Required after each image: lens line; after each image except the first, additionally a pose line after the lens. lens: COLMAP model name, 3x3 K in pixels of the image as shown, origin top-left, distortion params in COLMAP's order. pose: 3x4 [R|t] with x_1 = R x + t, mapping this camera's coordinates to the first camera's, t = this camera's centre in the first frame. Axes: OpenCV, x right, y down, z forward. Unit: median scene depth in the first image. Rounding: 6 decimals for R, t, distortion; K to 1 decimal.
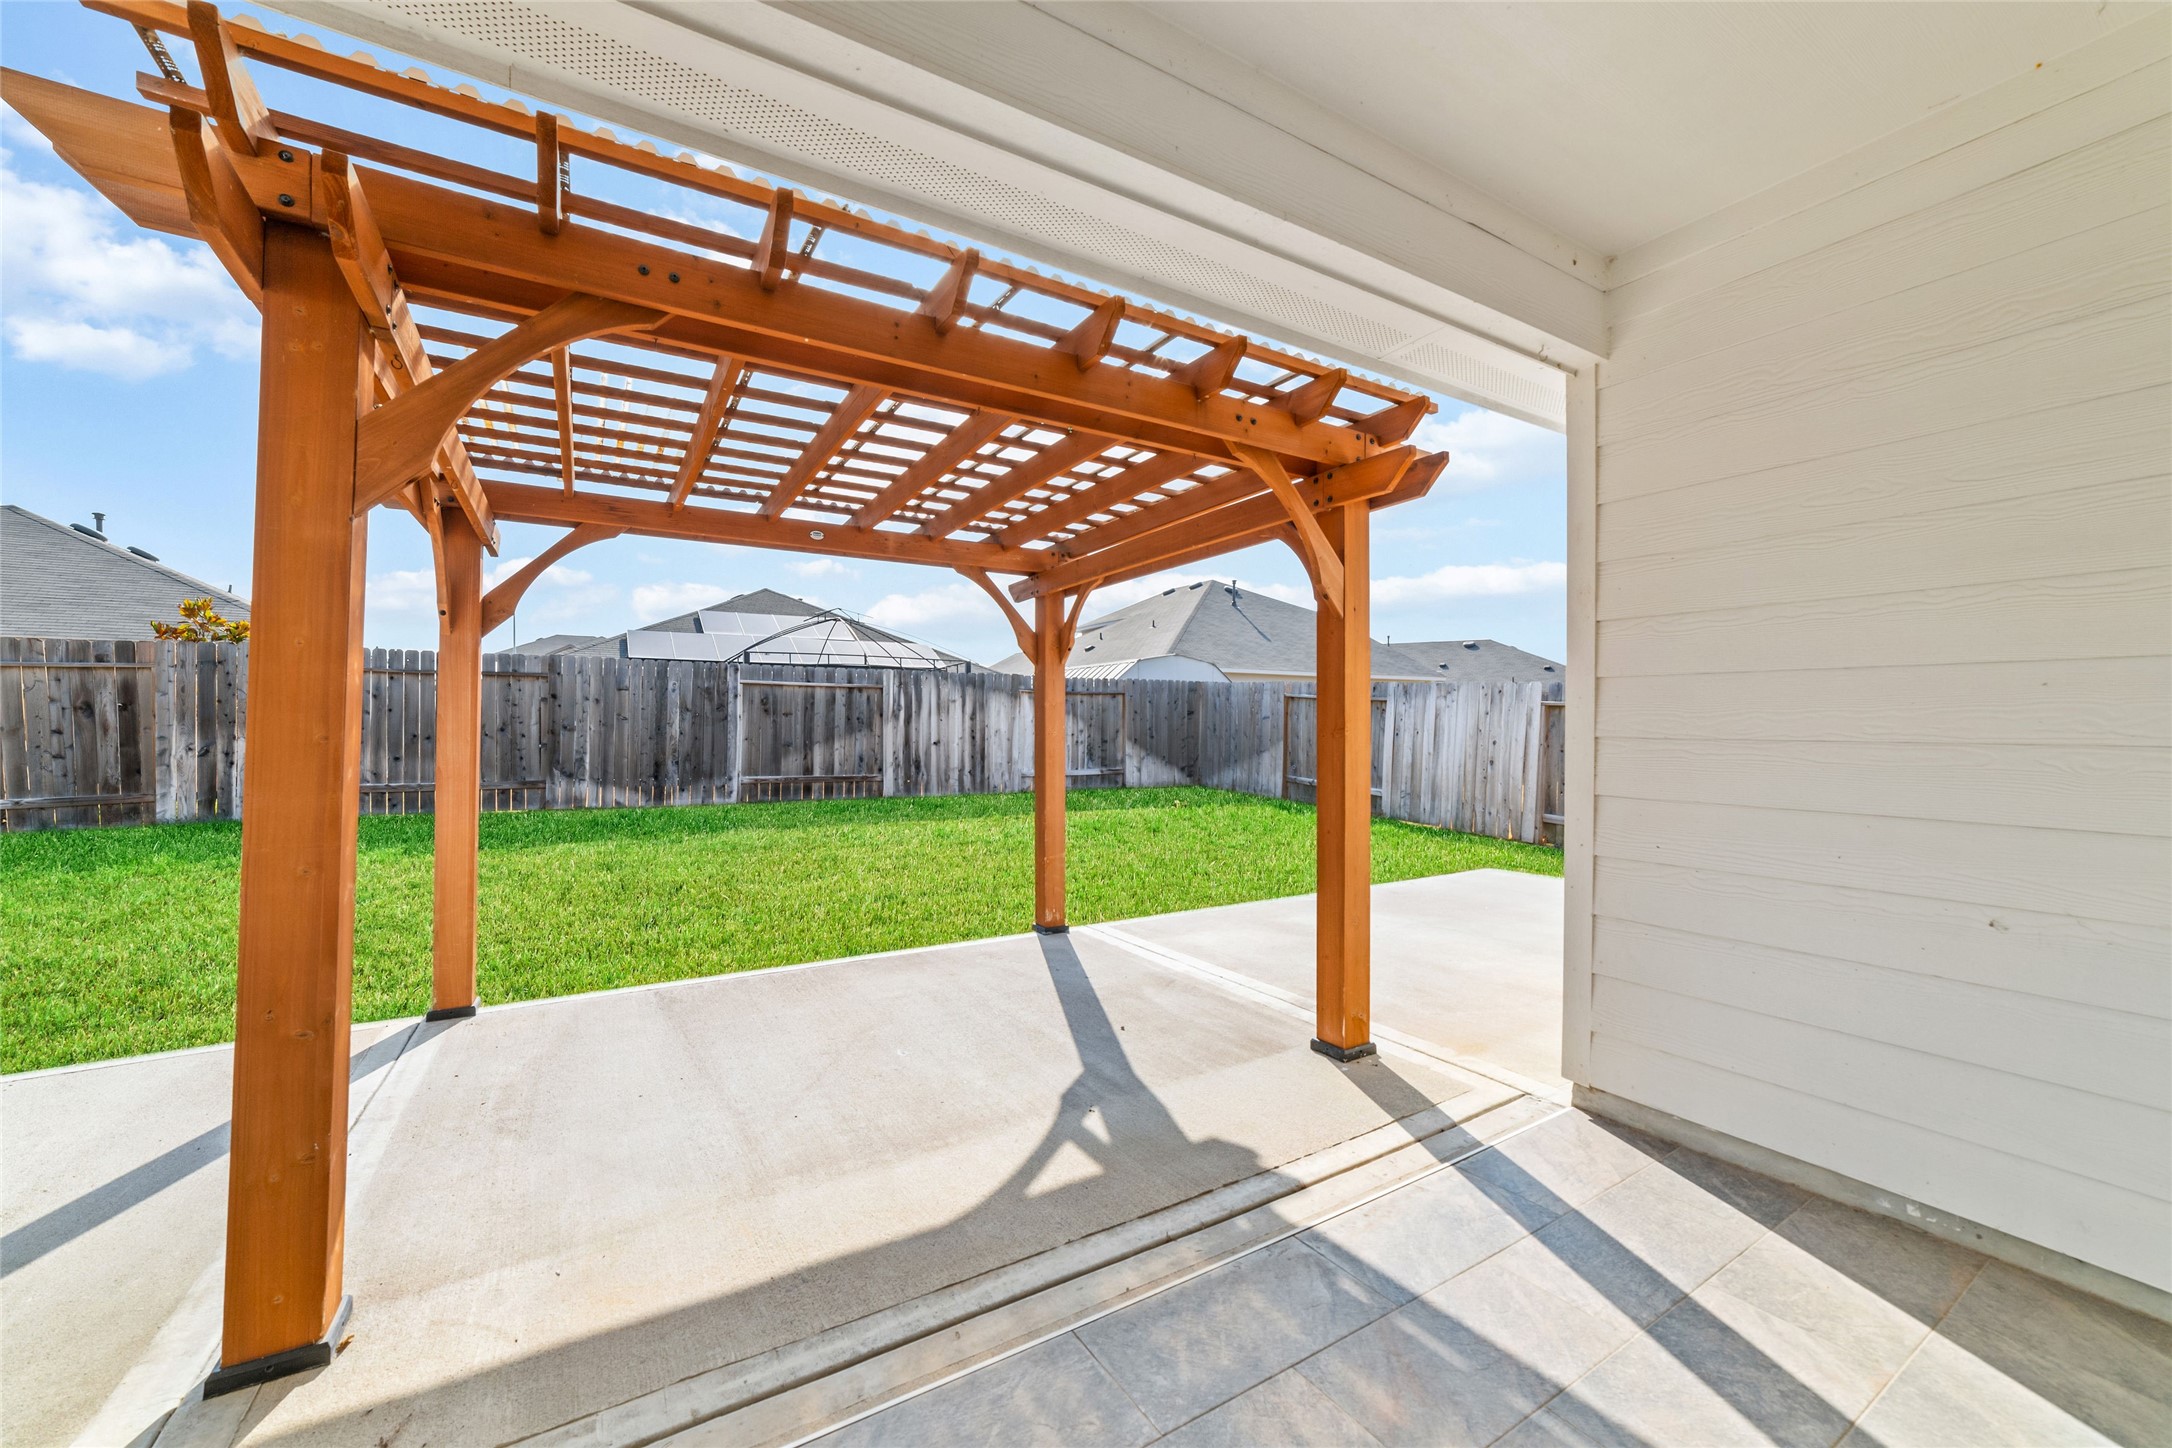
lens RADIAL K [[827.0, 0, 1080.7], [0, 827.0, 717.3], [0, 0, 1]] dist [-0.007560, -0.000341]
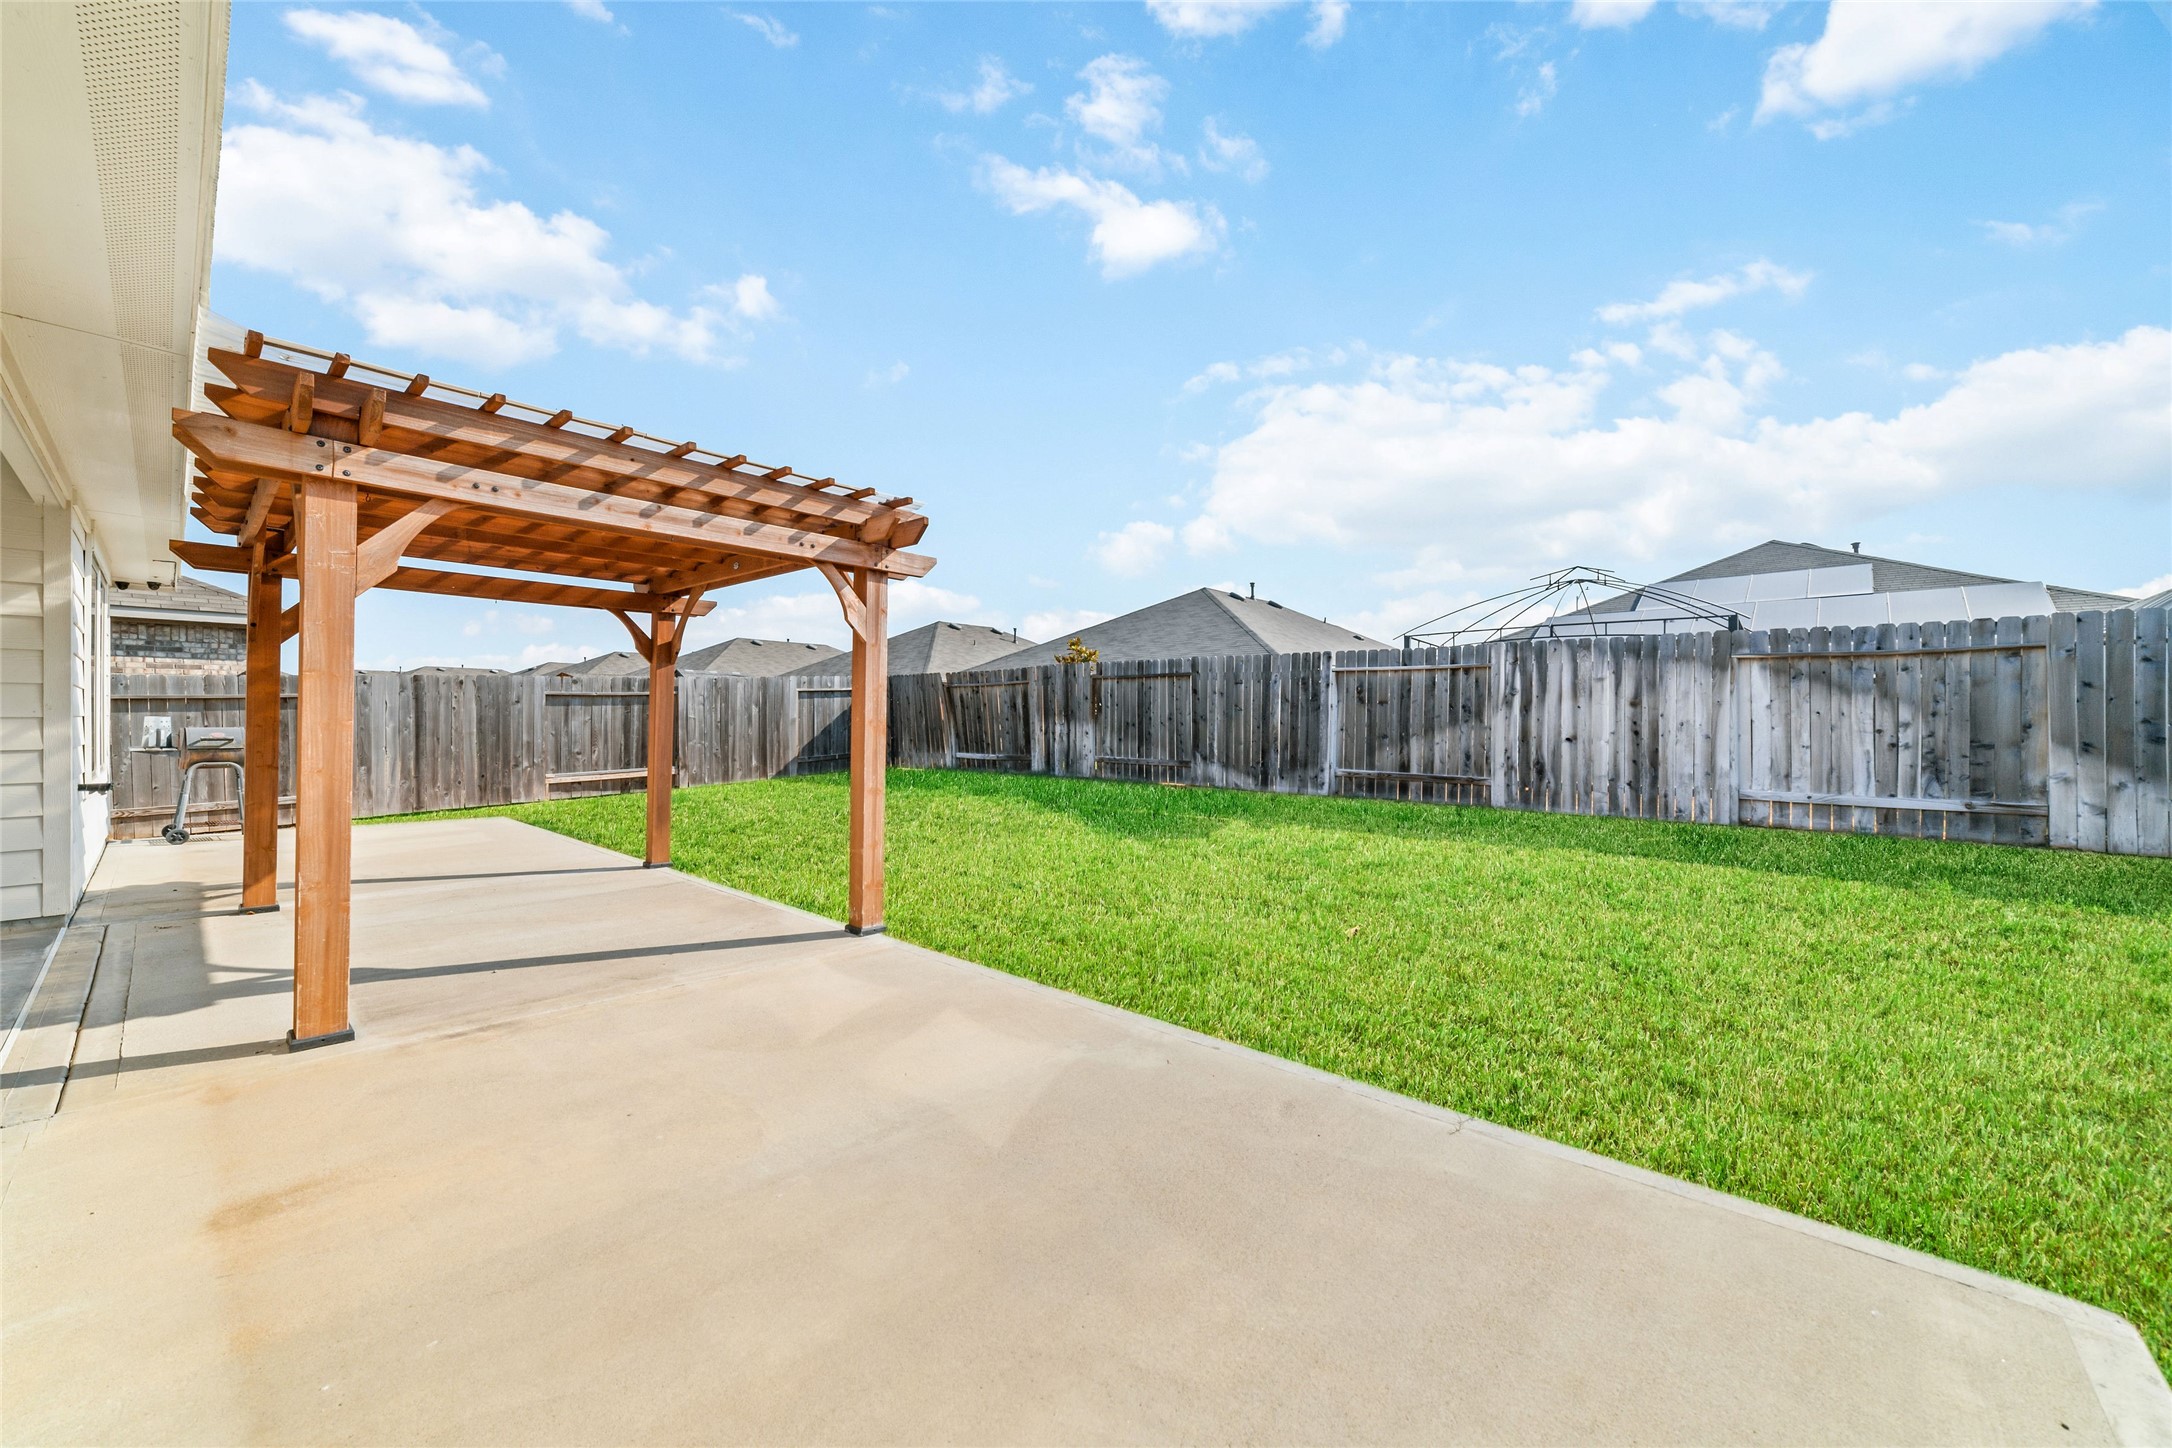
lens RADIAL K [[827.0, 0, 1080.7], [0, 827.0, 717.3], [0, 0, 1]] dist [-0.007560, -0.000341]
pose [[0.306482, 0.000117, -0.951876, 0.383305], [0.010771, 0.999936, 0.003591, 0.005043], [0.951815, -0.011353, 0.306461, 0.391565]]
